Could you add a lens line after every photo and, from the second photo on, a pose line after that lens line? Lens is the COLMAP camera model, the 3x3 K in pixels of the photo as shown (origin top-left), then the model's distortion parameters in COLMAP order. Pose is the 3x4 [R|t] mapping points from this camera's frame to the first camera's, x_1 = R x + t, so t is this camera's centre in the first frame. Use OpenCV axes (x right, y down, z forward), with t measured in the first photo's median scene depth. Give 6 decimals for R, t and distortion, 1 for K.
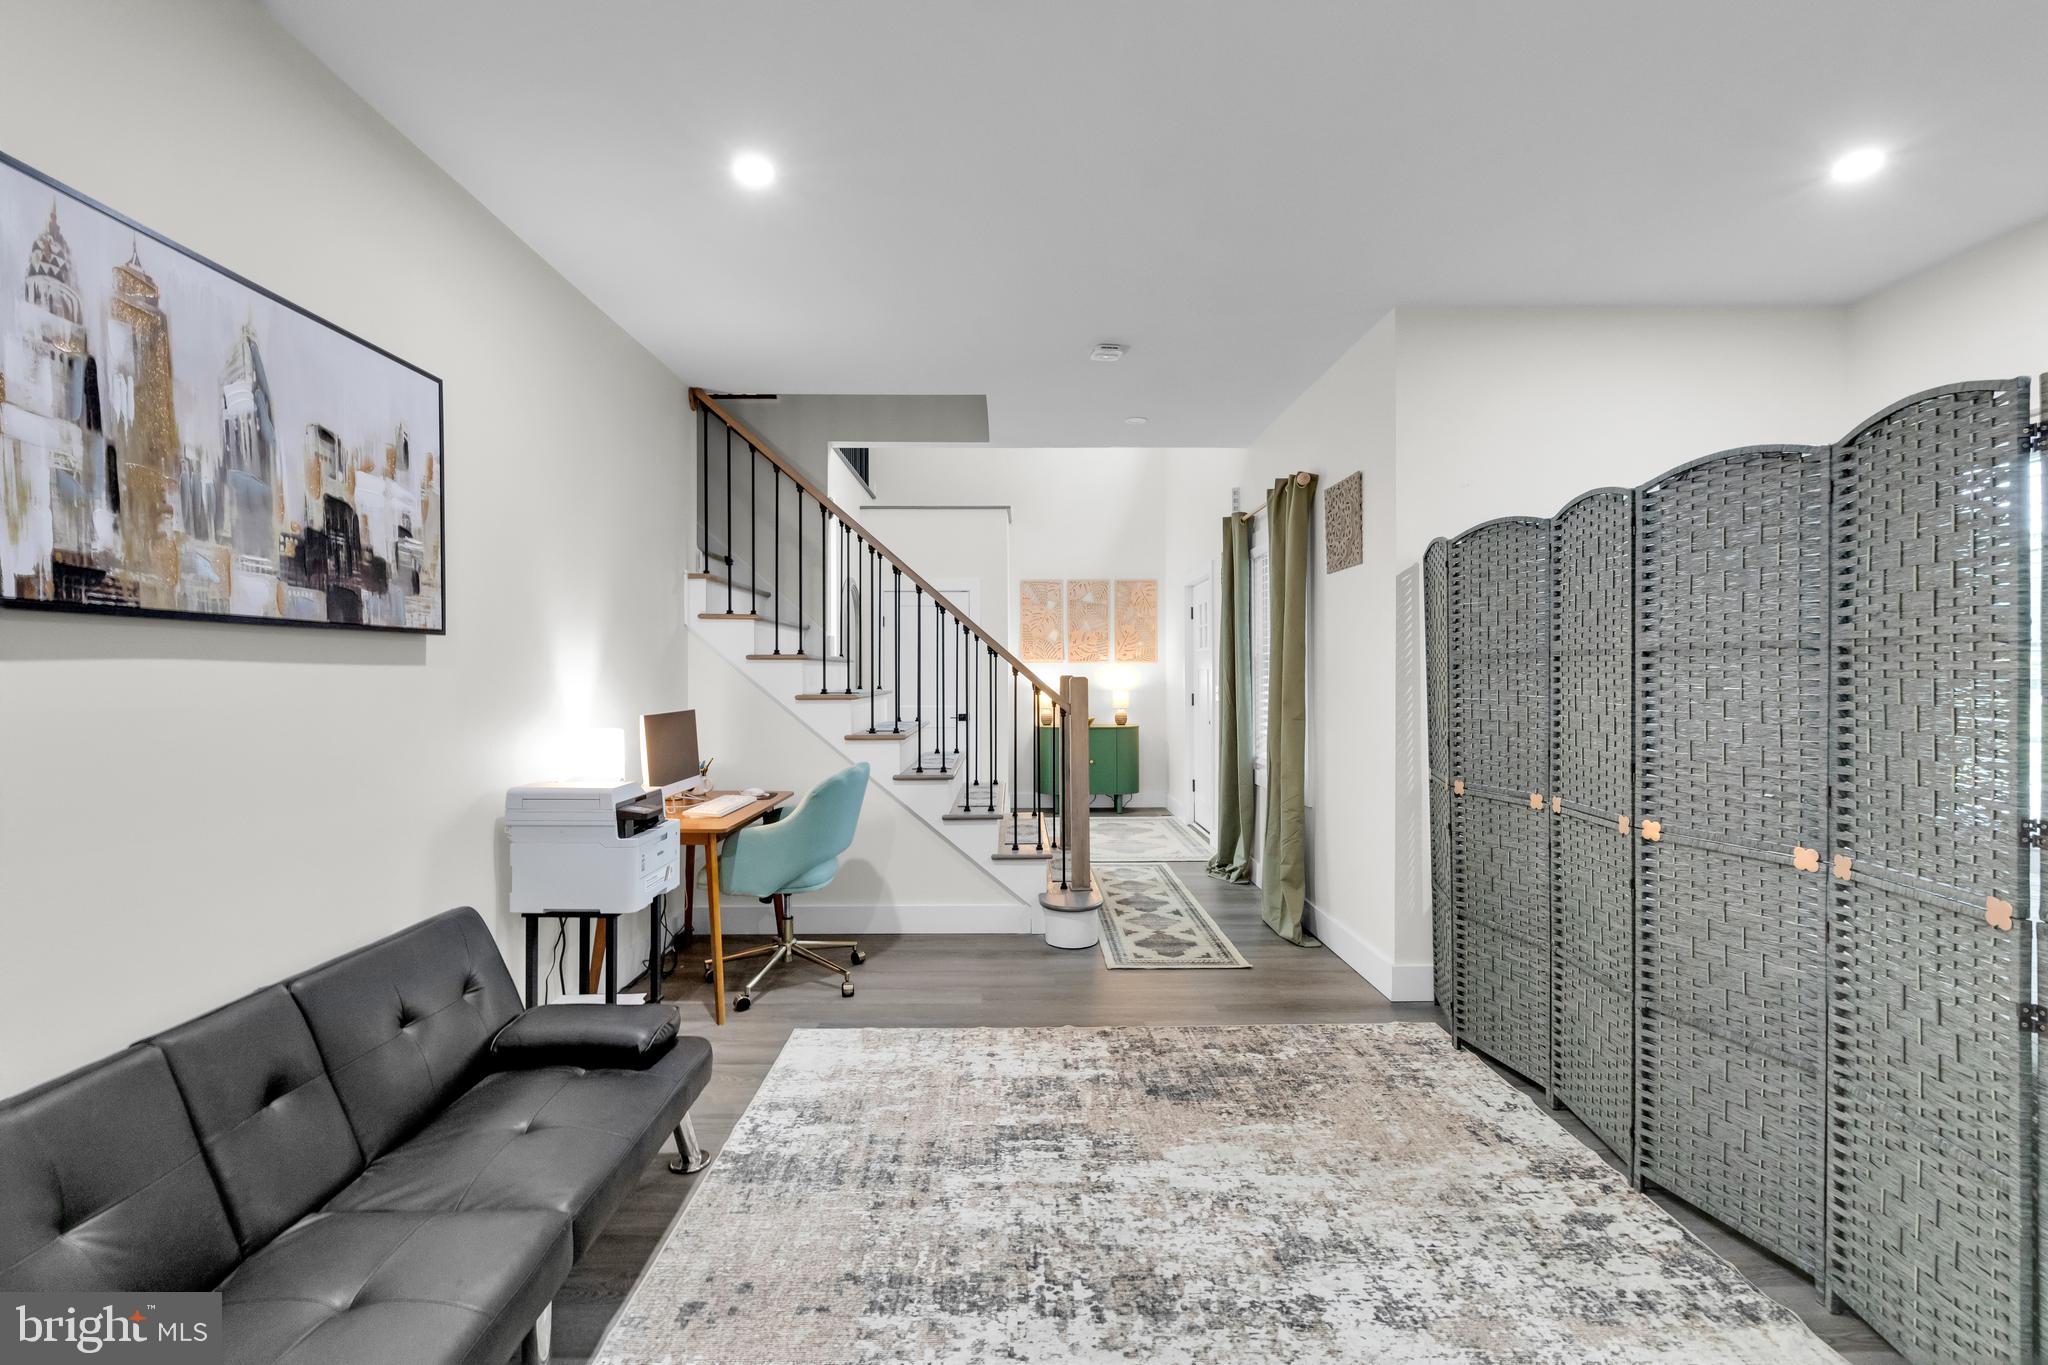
lens RADIAL K [[836.4, 0, 1024.0], [0, 836.4, 682.5], [0, 0, 1]] dist [-0.016939, -0.000118]
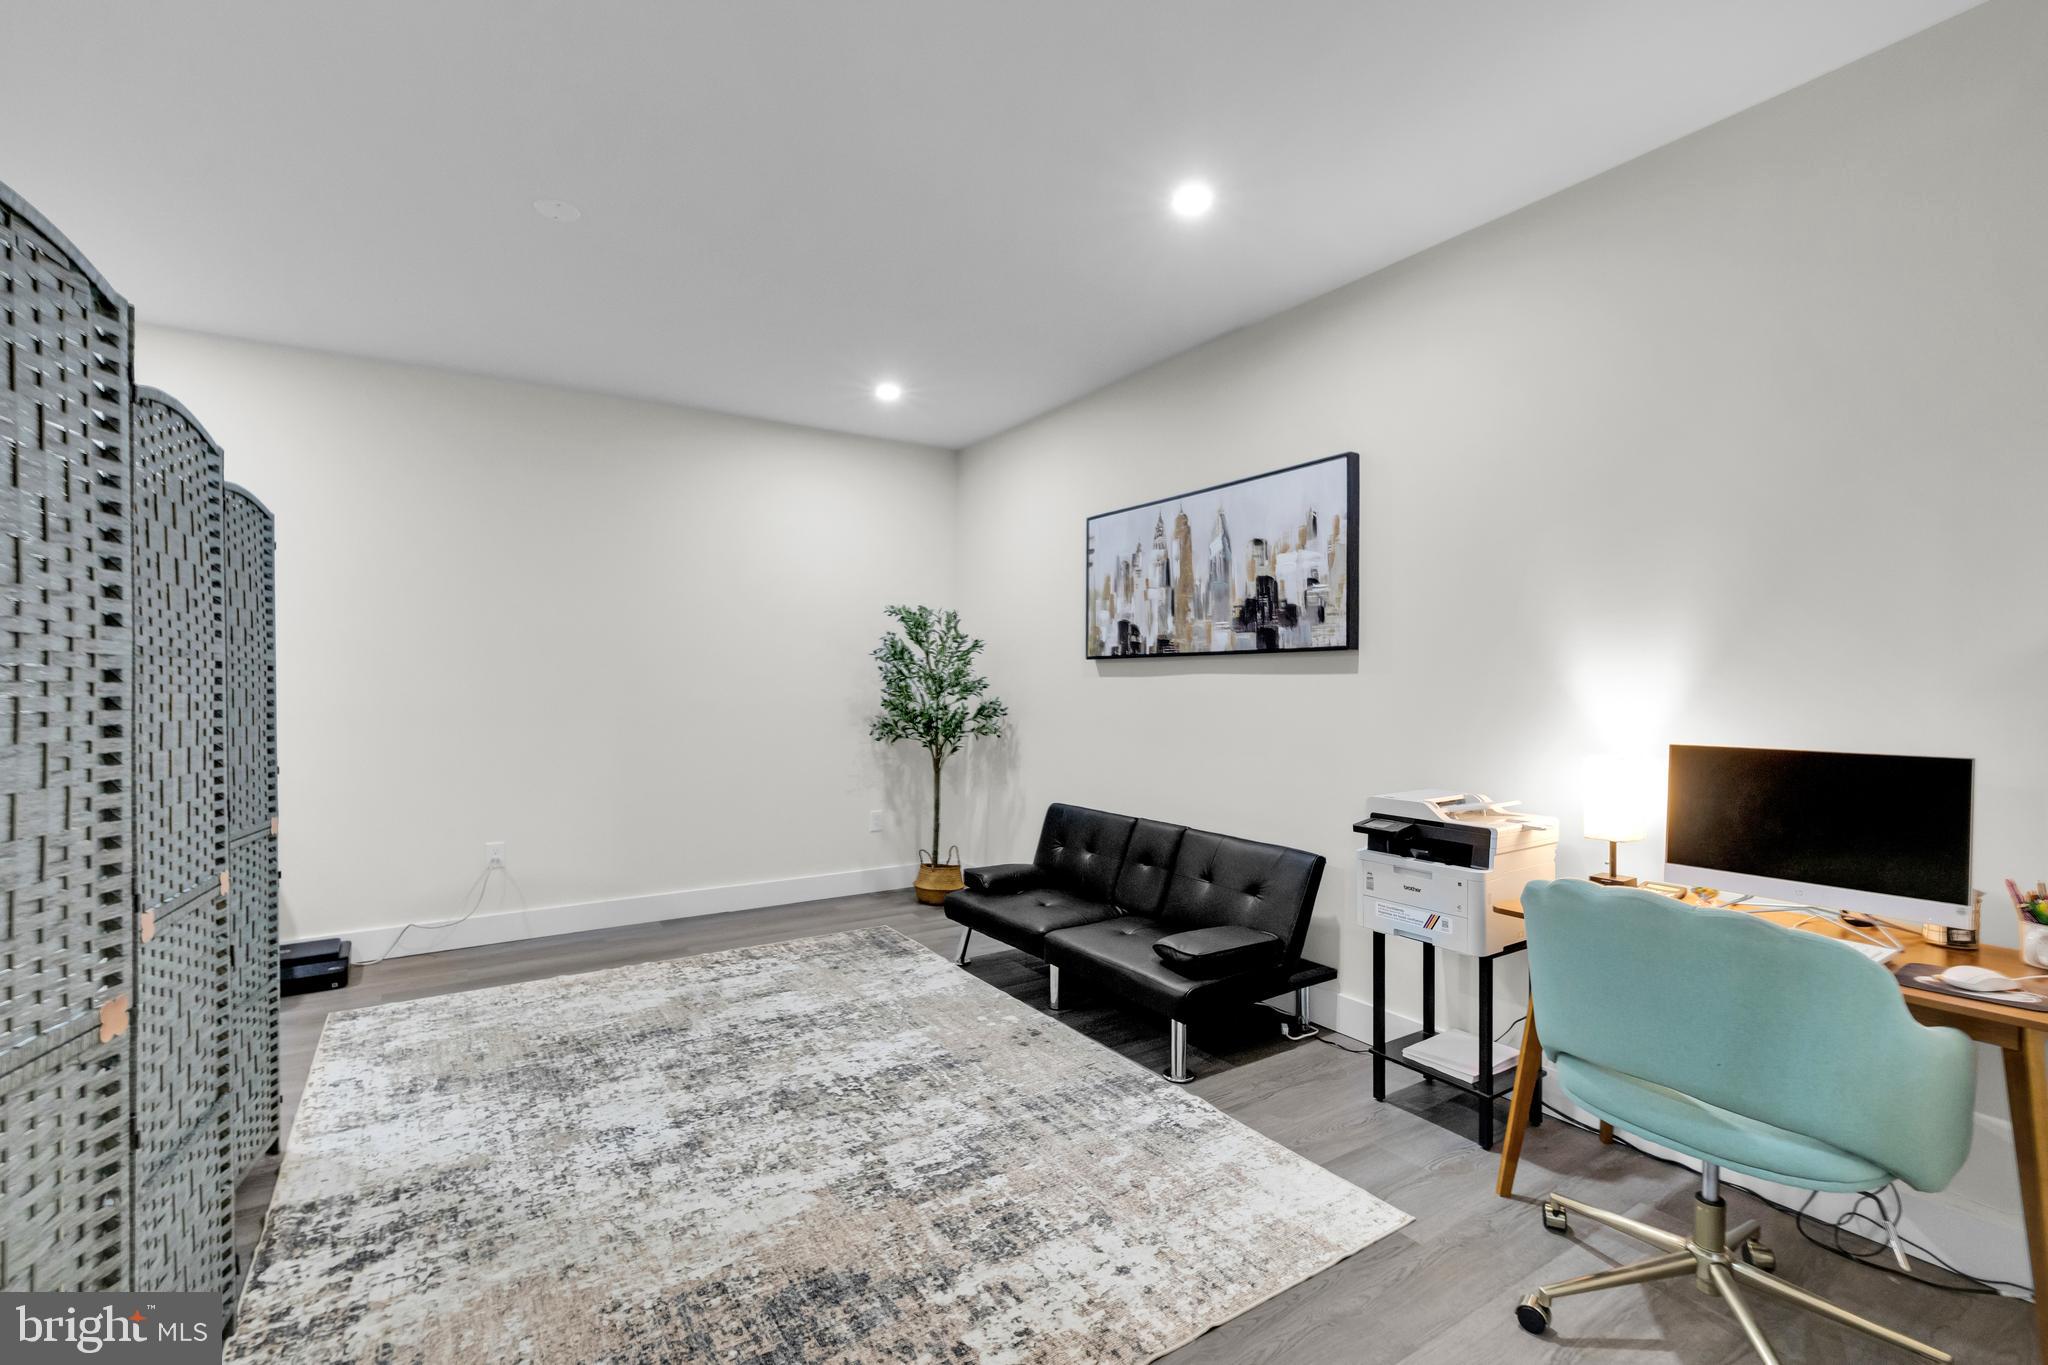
lens RADIAL K [[892.1, 0, 985.8], [0, 892.1, 662.2], [0, 0, 1]] dist [-0.001155, -0.000380]
pose [[-0.856574, -0.006002, -0.515990, 0.585168], [-0.000370, 0.999939, -0.011017, -0.024777], [0.516024, -0.009246, -0.856524, 2.193300]]
